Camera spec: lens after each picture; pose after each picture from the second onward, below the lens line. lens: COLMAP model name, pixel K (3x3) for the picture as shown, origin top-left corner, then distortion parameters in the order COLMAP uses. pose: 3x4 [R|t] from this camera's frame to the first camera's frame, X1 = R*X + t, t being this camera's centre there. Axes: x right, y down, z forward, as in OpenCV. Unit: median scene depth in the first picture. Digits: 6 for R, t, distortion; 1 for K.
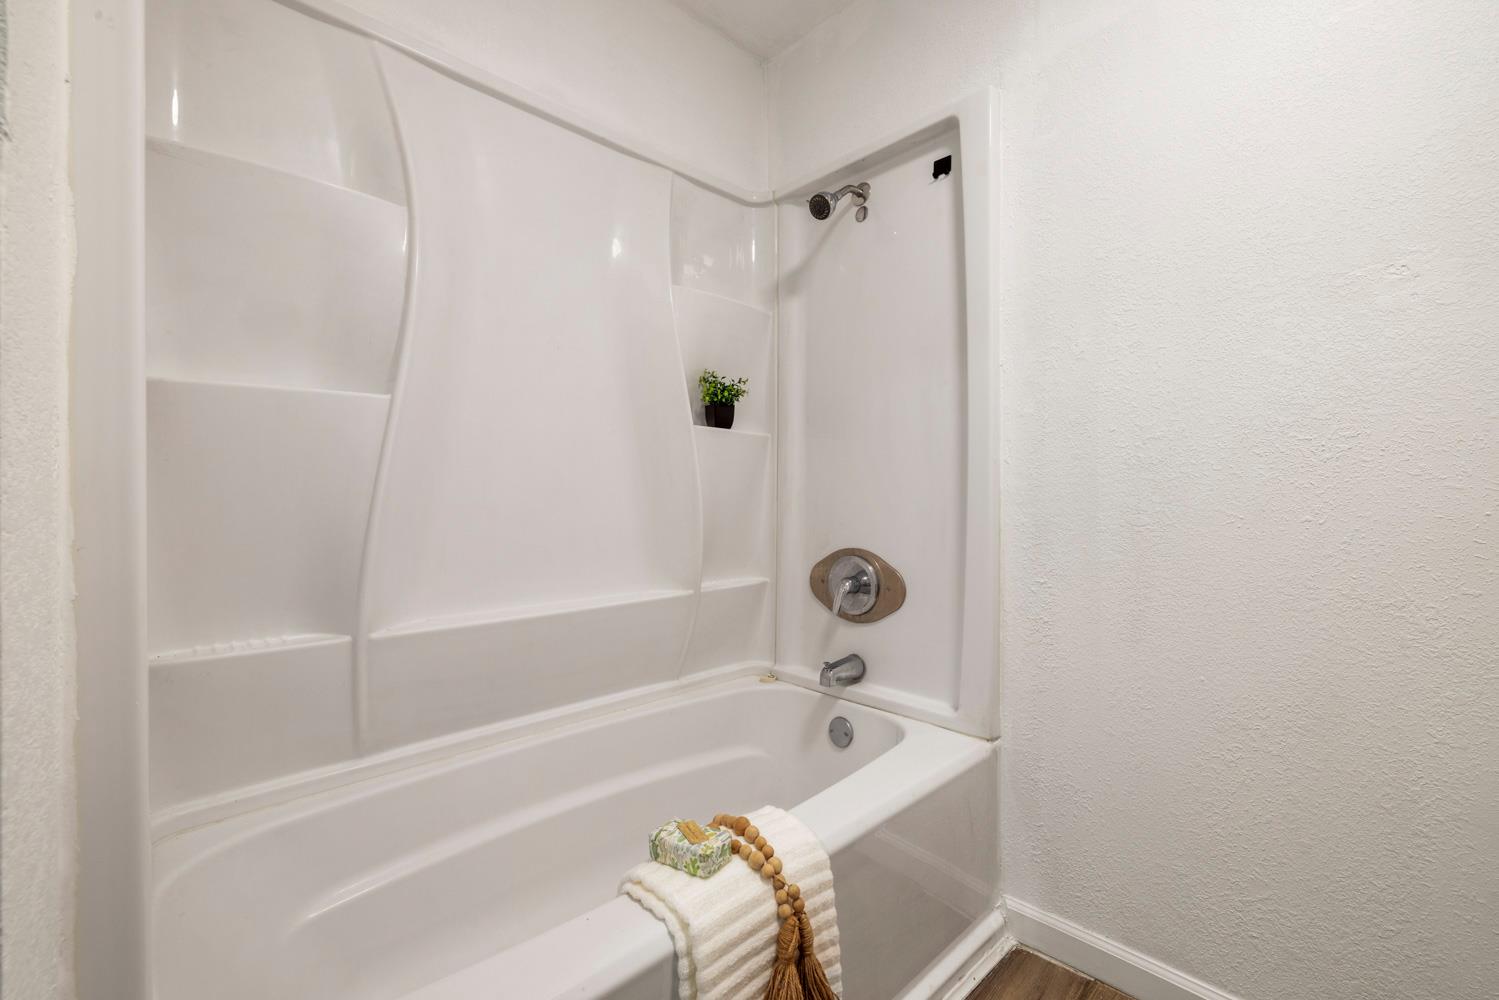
lens RADIAL K [[649.2, 0, 742.2], [0, 649.2, 501.7], [0, 0, 1]] dist [0.008689, -0.002659]
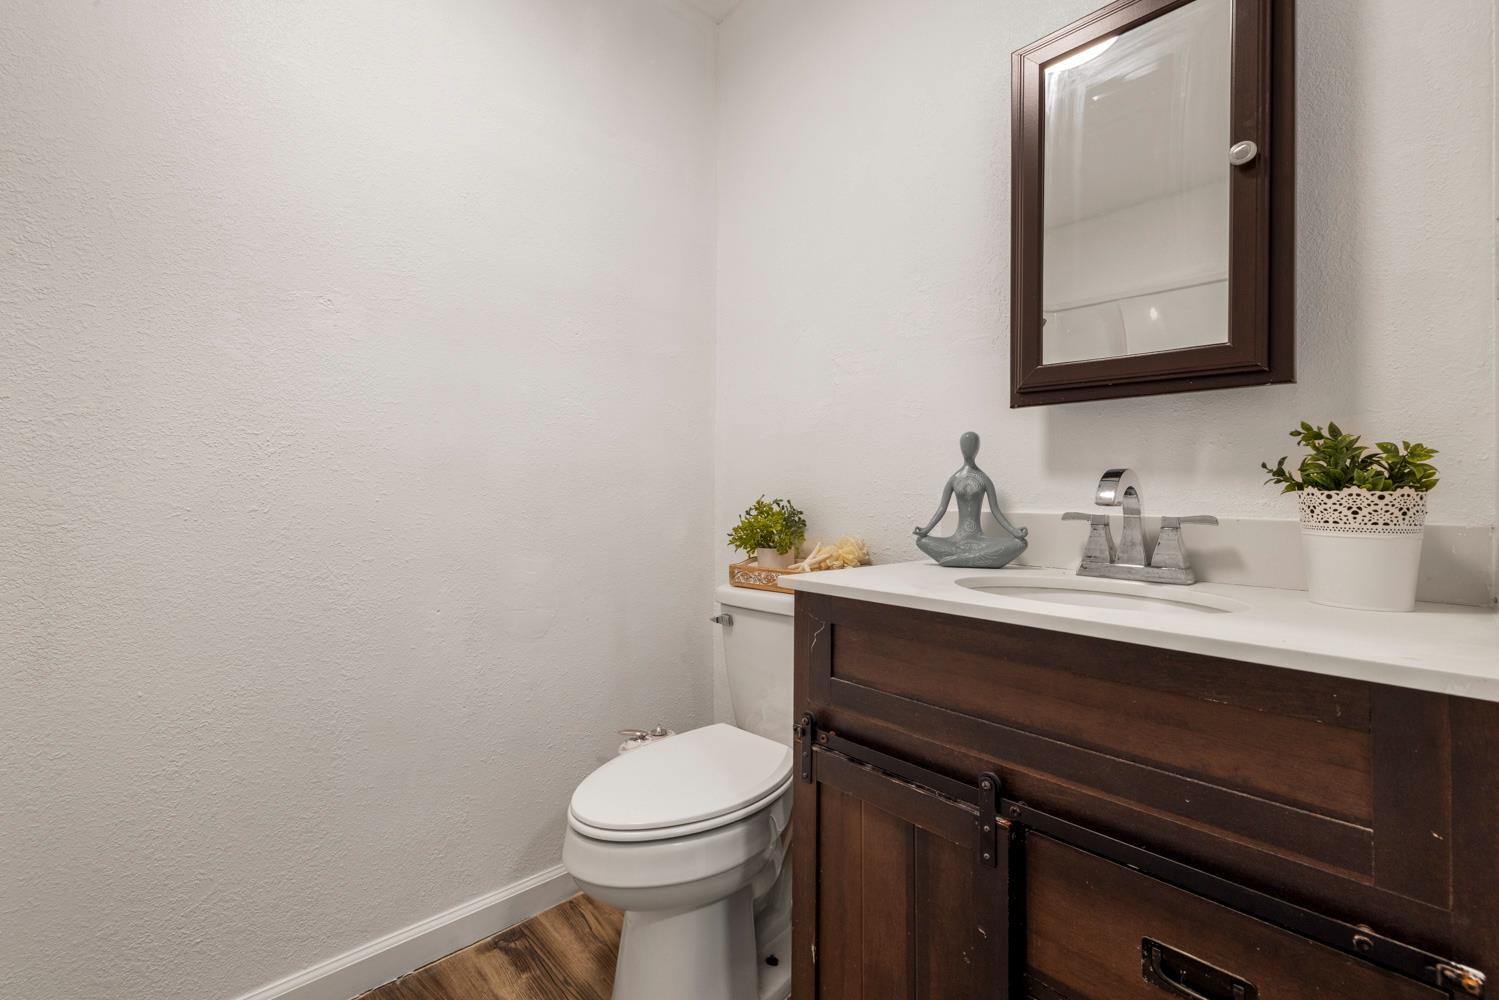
lens RADIAL K [[649.2, 0, 742.0], [0, 649.2, 490.4], [0, 0, 1]] dist [0.008689, -0.002659]
pose [[0.004839, -0.007331, 0.999961, -0.190661], [0.005065, 0.999960, 0.007307, -0.007142], [-0.999975, 0.005030, 0.004876, 0.199950]]
